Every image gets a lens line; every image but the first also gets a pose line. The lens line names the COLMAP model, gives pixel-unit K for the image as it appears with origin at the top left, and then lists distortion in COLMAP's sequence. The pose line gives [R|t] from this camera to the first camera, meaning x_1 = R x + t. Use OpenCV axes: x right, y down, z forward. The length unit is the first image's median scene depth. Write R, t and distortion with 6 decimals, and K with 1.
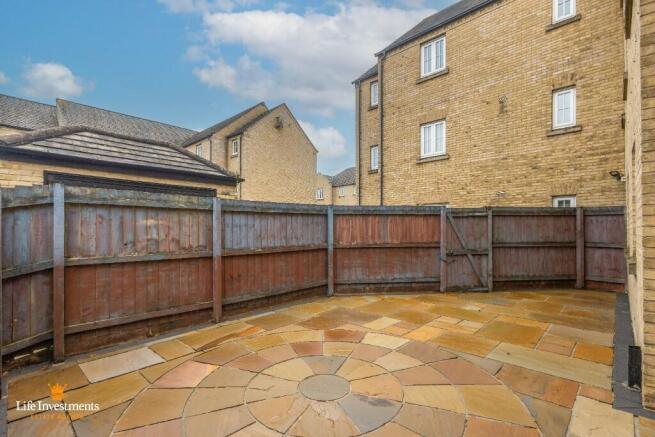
lens RADIAL K [[302.4, 0, 321.1], [0, 302.4, 228.8], [0, 0, 1]] dist [0.006445, 0.000243]
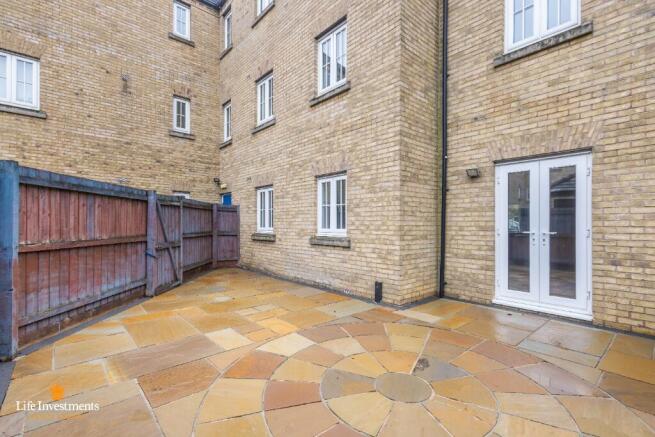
lens RADIAL K [[302.4, 0, 326.5], [0, 302.4, 224.6], [0, 0, 1]] dist [0.006445, 0.000243]
pose [[0.089224, 0.002528, 0.996008, -0.371246], [-0.014091, 0.999900, -0.001276, 0.010467], [-0.995912, -0.013921, 0.089250, 0.456030]]
